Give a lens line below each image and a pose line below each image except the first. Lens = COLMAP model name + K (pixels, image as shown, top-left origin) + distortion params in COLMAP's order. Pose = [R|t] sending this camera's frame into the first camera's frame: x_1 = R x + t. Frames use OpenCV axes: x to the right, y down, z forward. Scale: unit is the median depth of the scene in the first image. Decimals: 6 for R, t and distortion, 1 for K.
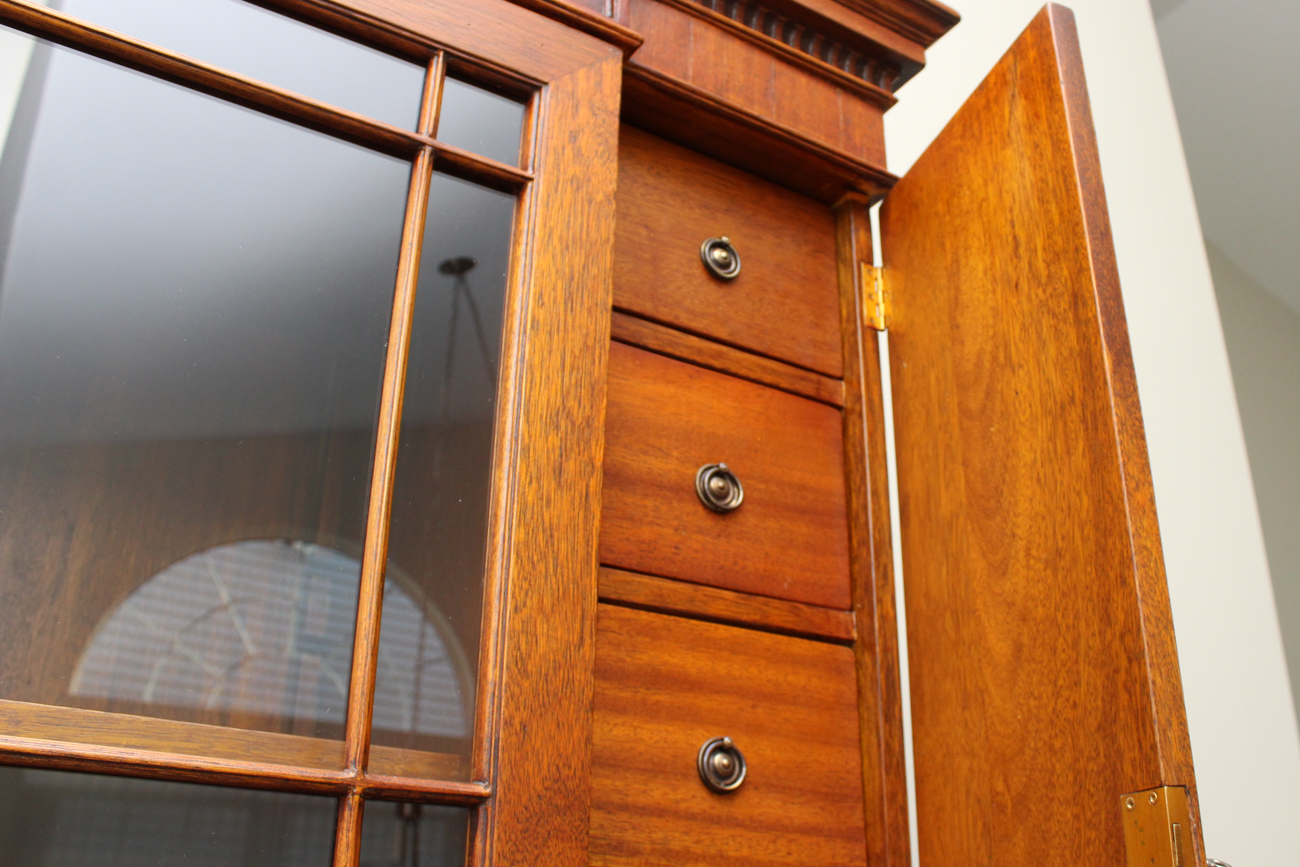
lens RADIAL K [[1241.6, 0, 728.8], [0, 1241.6, 432.7], [0, 0, 1]] dist [-0.232555, 0.437346]
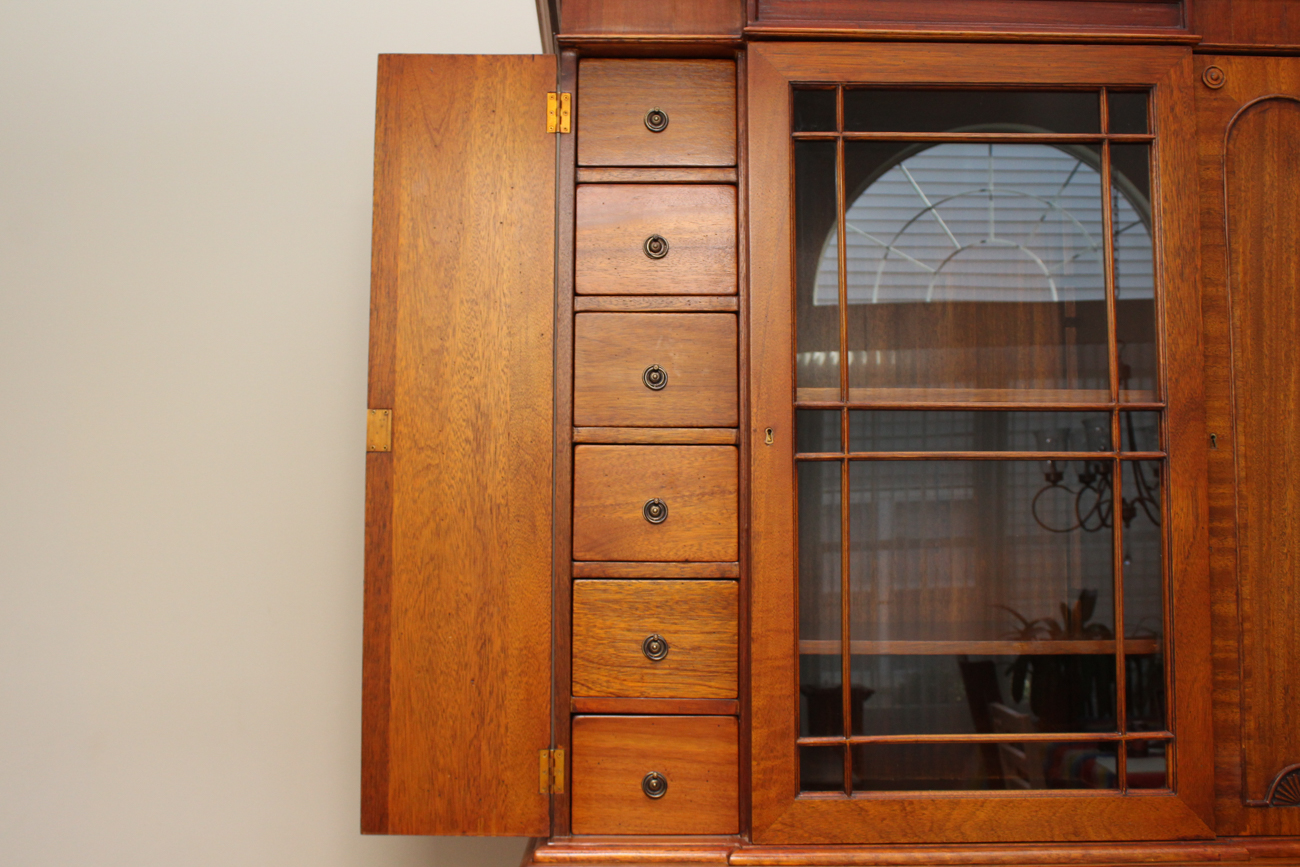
lens RADIAL K [[1399.6, 0, 650.0], [0, 1399.6, 433.5], [0, 0, 1]] dist [-0.128049, 0.185131]
pose [[0.837623, -0.040840, -0.544720, 0.407026], [0.223403, 0.935603, 0.273383, -0.588994], [0.498476, -0.350684, 0.792806, -1.612932]]
